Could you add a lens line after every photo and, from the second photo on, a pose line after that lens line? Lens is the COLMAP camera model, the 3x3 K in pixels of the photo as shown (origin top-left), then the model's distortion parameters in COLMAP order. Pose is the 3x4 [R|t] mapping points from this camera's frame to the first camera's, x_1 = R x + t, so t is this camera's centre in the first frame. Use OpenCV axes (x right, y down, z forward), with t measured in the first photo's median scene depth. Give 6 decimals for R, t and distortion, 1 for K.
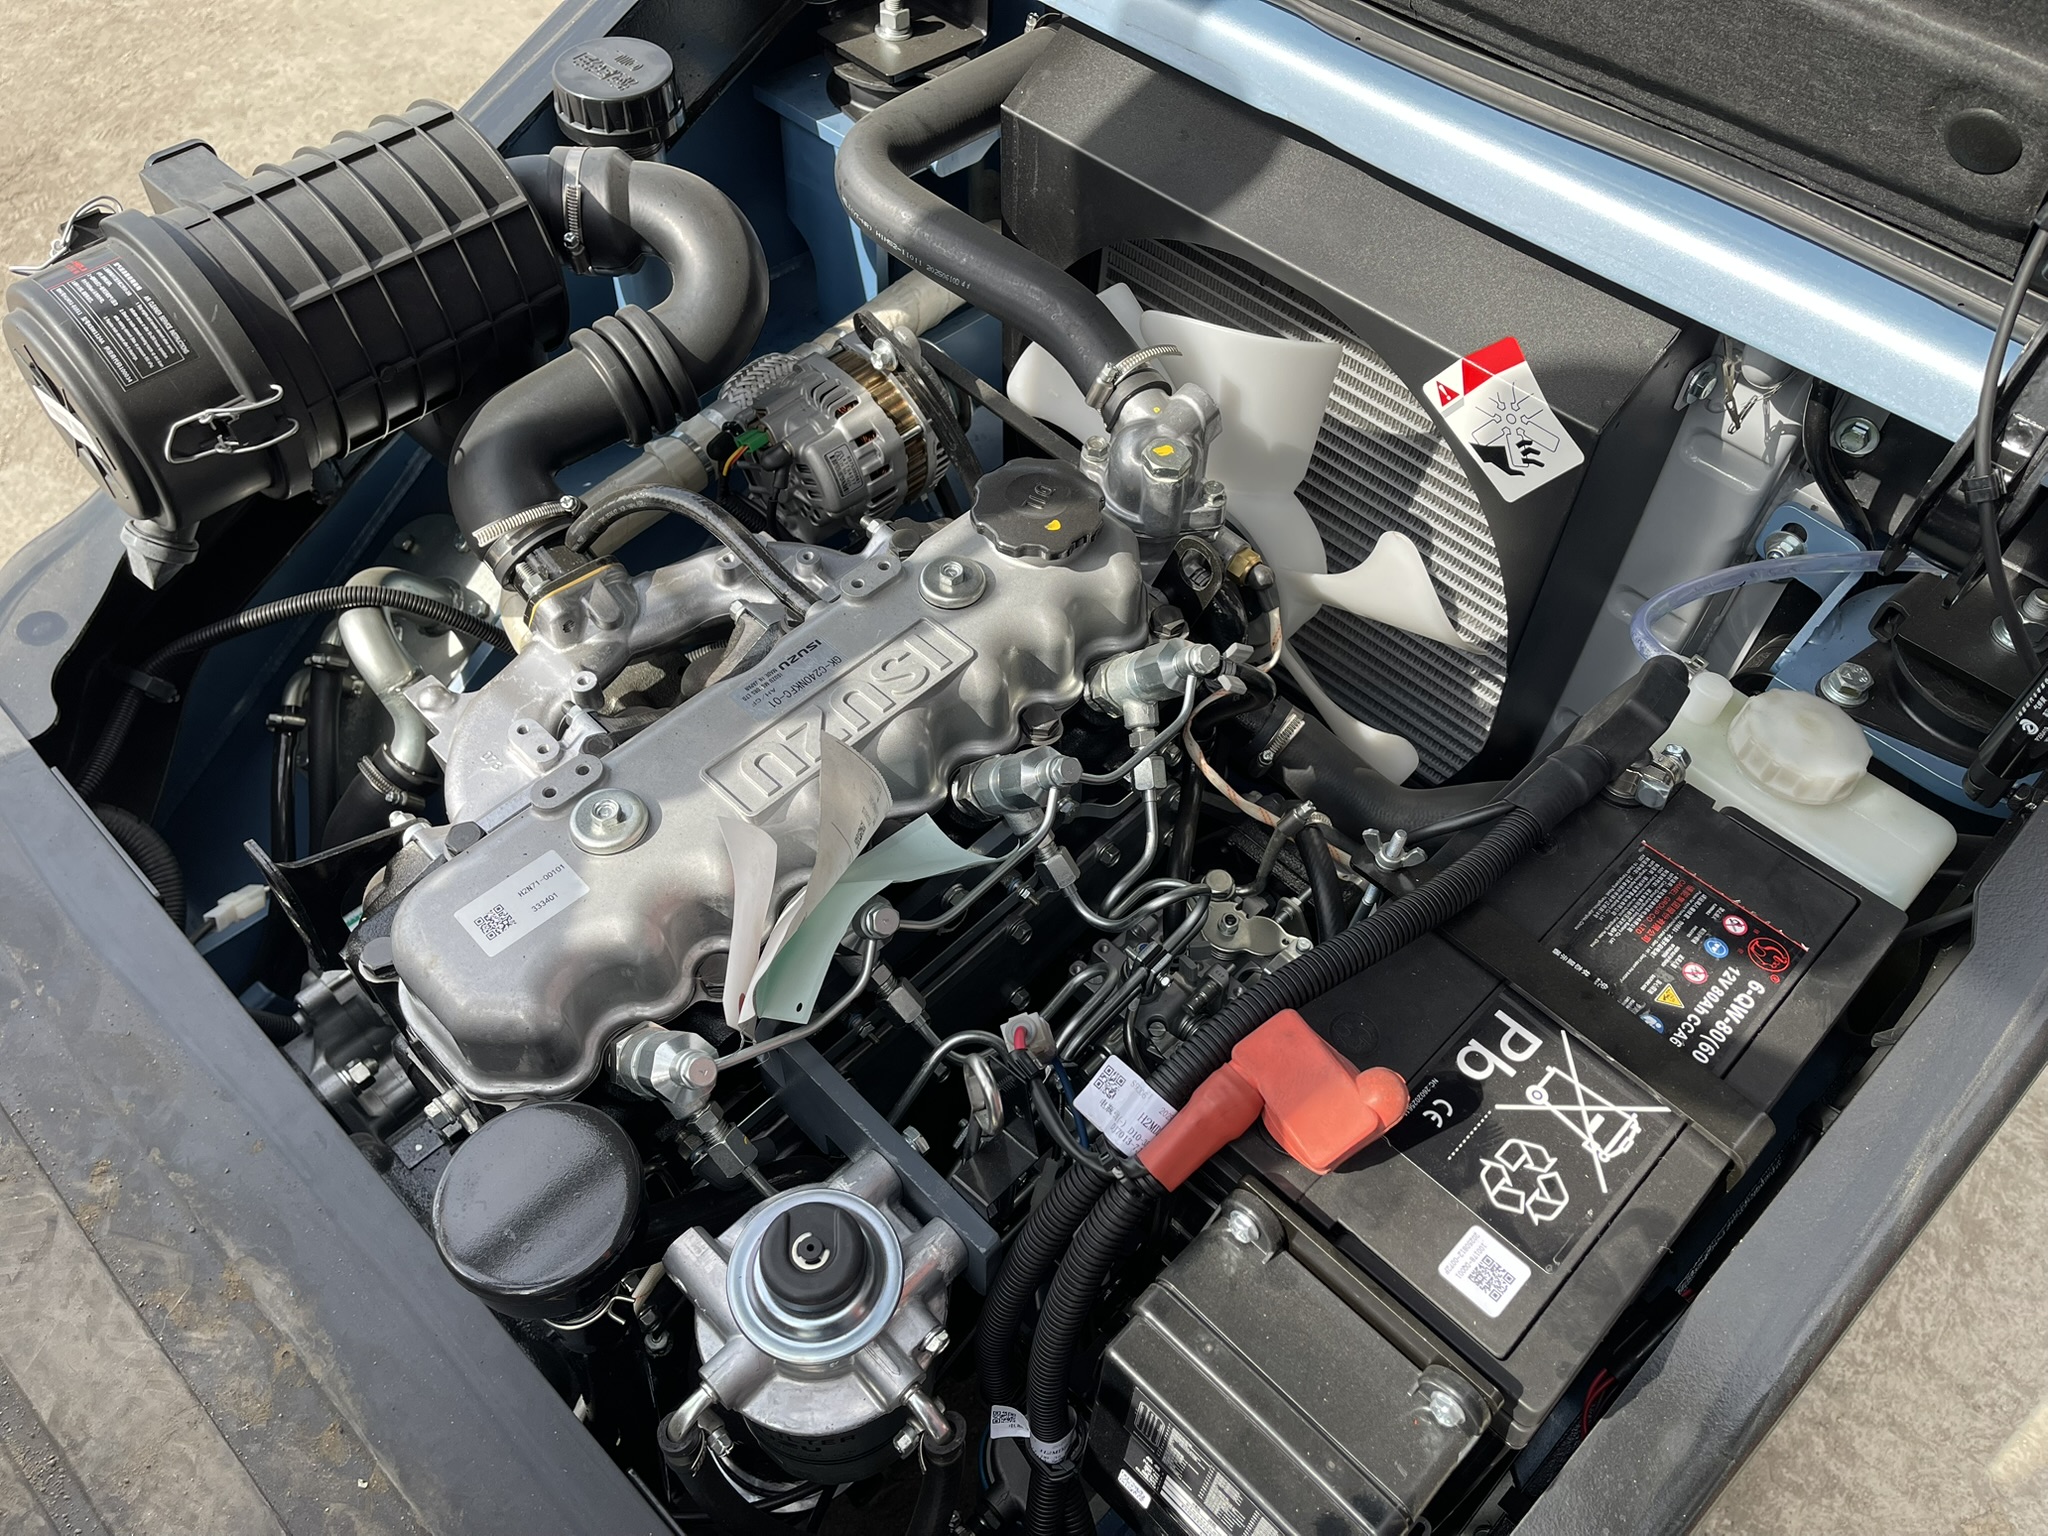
lens RADIAL K [[1574.8, 0, 1028.4], [0, 1574.8, 783.5], [0, 0, 1]] dist [0.078376, -0.123949]
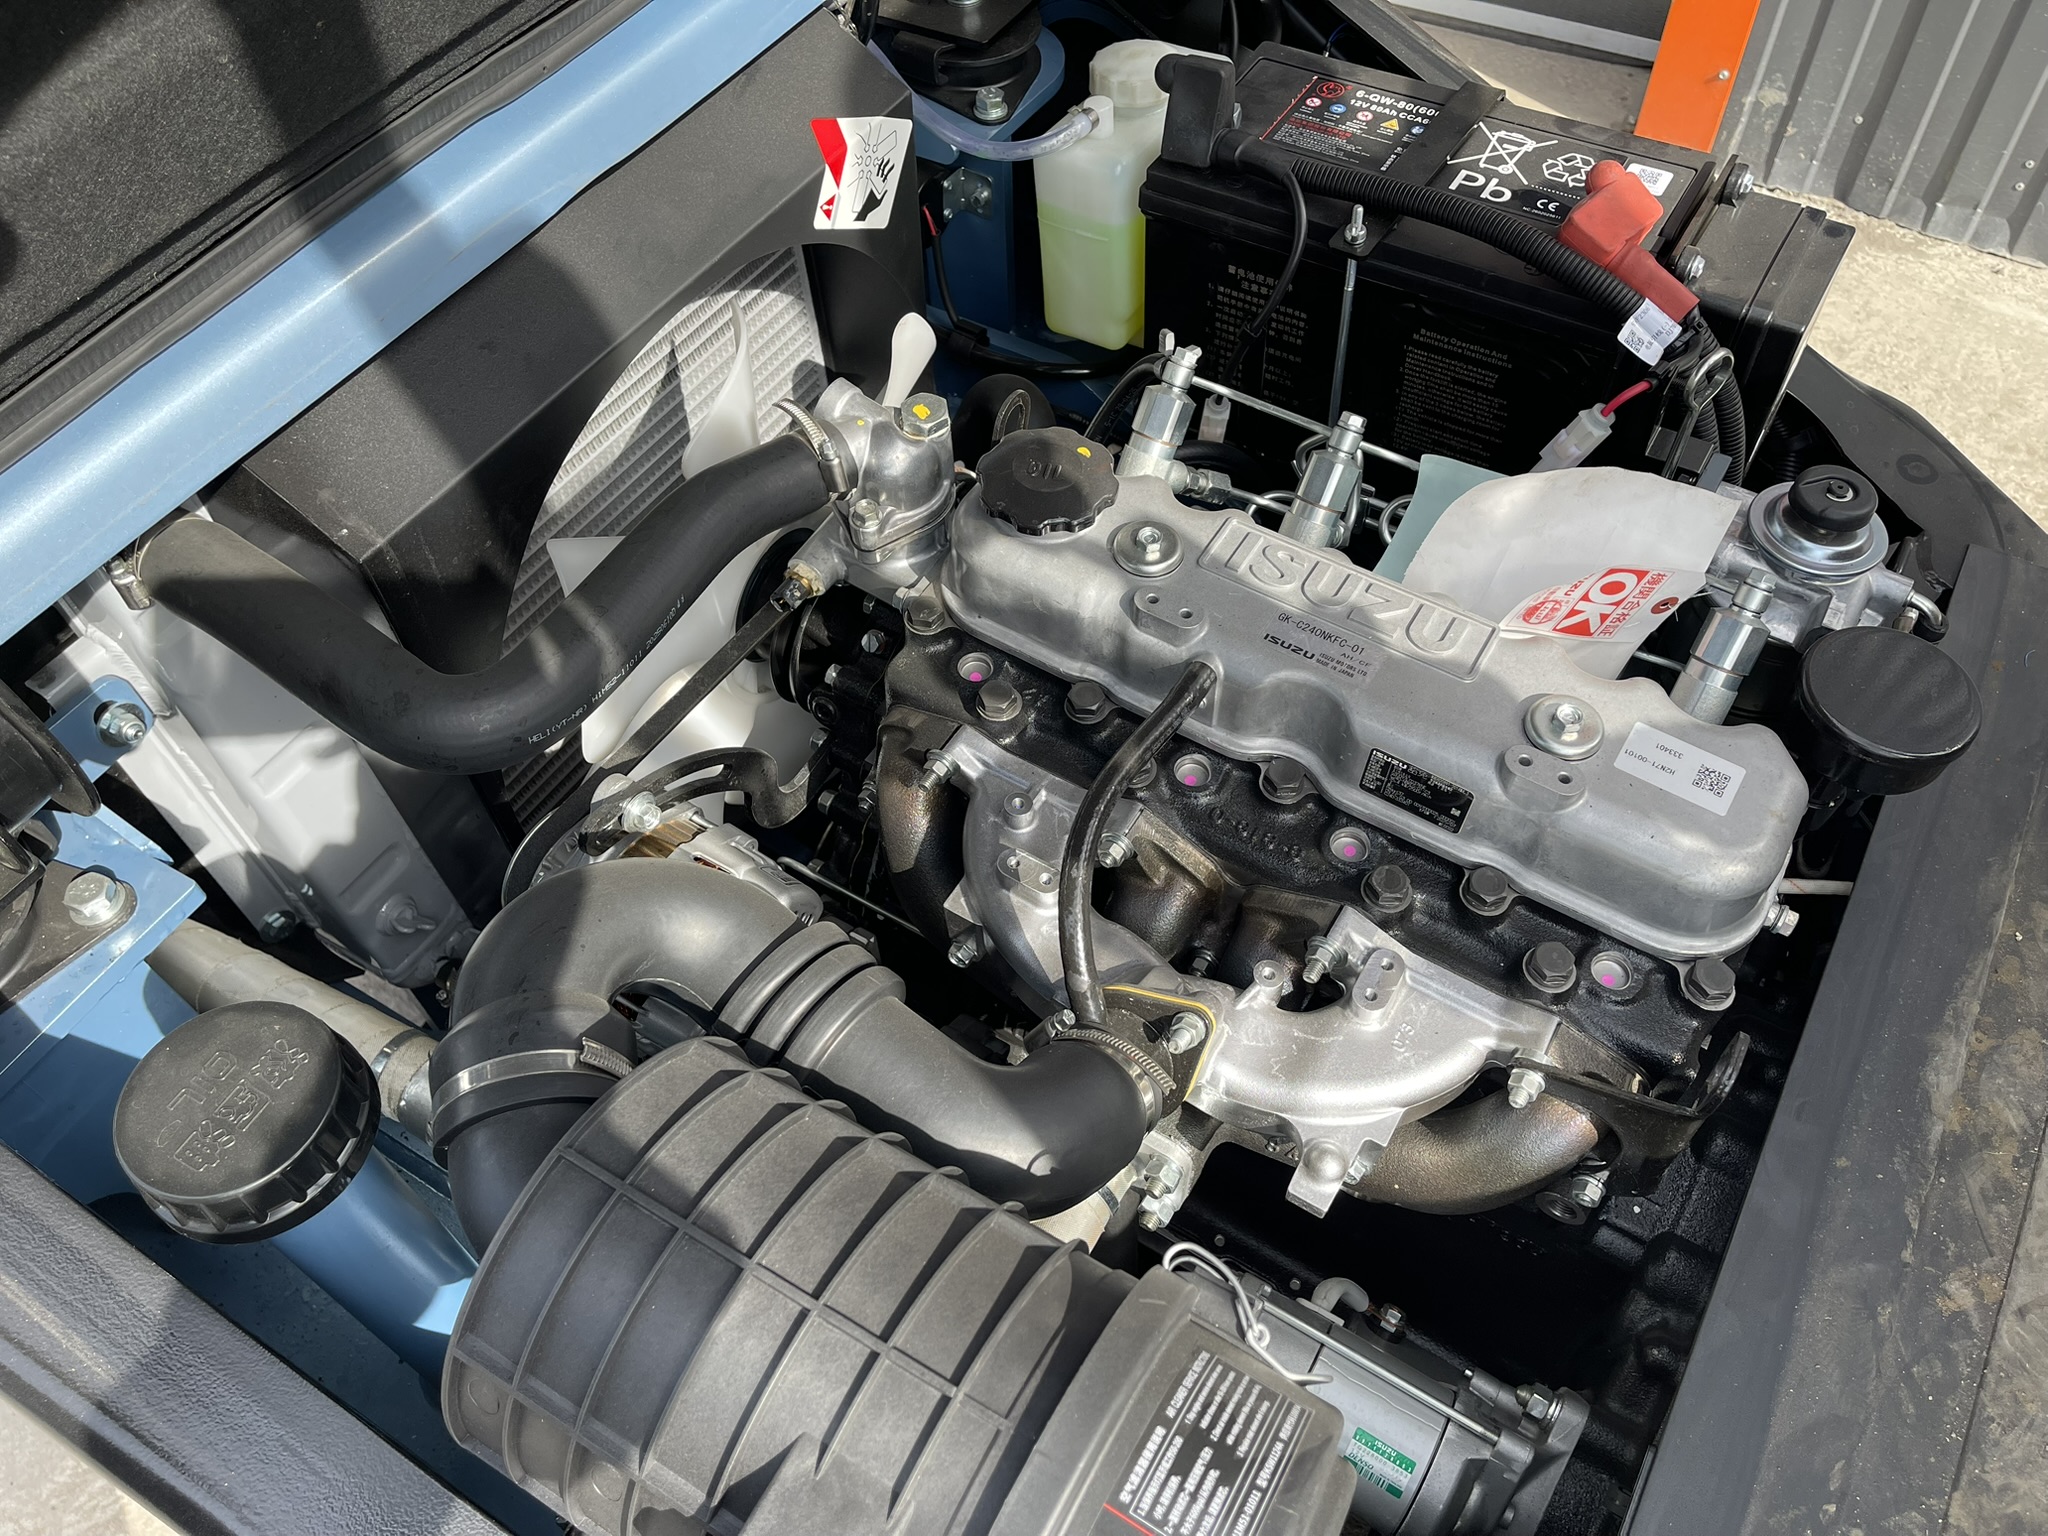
lens RADIAL K [[1574.8, 0, 1028.4], [0, 1574.8, 783.5], [0, 0, 1]] dist [0.078376, -0.123949]
pose [[-0.234136, -0.795965, 0.558229, -0.754701], [0.768796, 0.199878, 0.607455, -0.816692], [-0.595091, 0.571391, 0.565136, 0.641461]]
